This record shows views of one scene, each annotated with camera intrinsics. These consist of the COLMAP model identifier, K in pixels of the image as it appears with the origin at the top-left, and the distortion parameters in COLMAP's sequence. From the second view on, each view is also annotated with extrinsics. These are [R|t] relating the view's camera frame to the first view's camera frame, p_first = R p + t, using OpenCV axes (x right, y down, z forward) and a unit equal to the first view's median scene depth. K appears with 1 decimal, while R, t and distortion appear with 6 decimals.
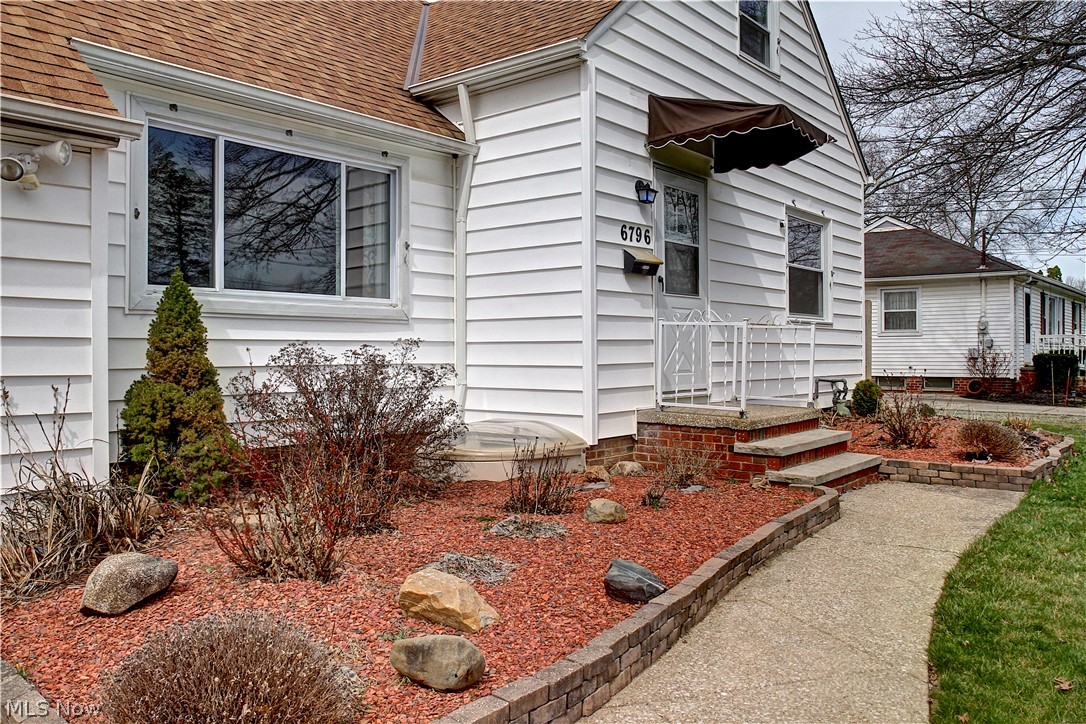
lens RADIAL K [[851.3, 0, 543.2], [0, 851.3, 356.6], [0, 0, 1]] dist [-0.048010, -0.000432]
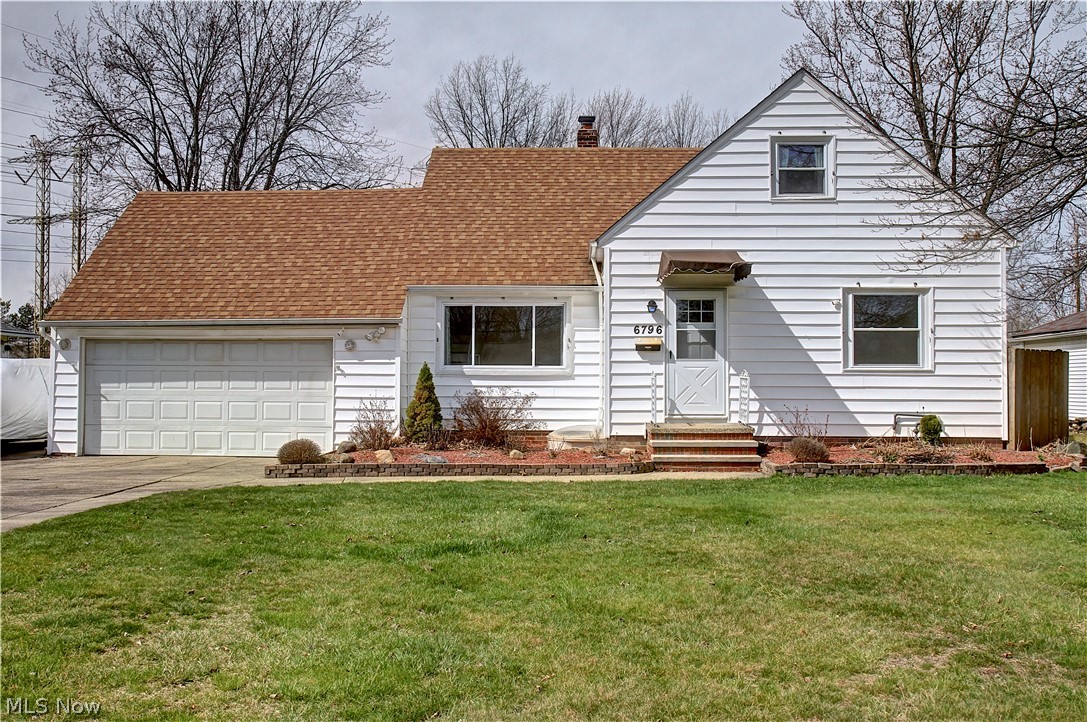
lens RADIAL K [[929.3, 0, 544.0], [0, 929.3, 362.8], [0, 0, 1]] dist [0.002701, 0.002653]
pose [[0.607176, -0.013320, -0.794456, 1.607077], [-0.009090, 0.999678, -0.023709, -0.019923], [0.794516, 0.021617, 0.606859, -0.428913]]
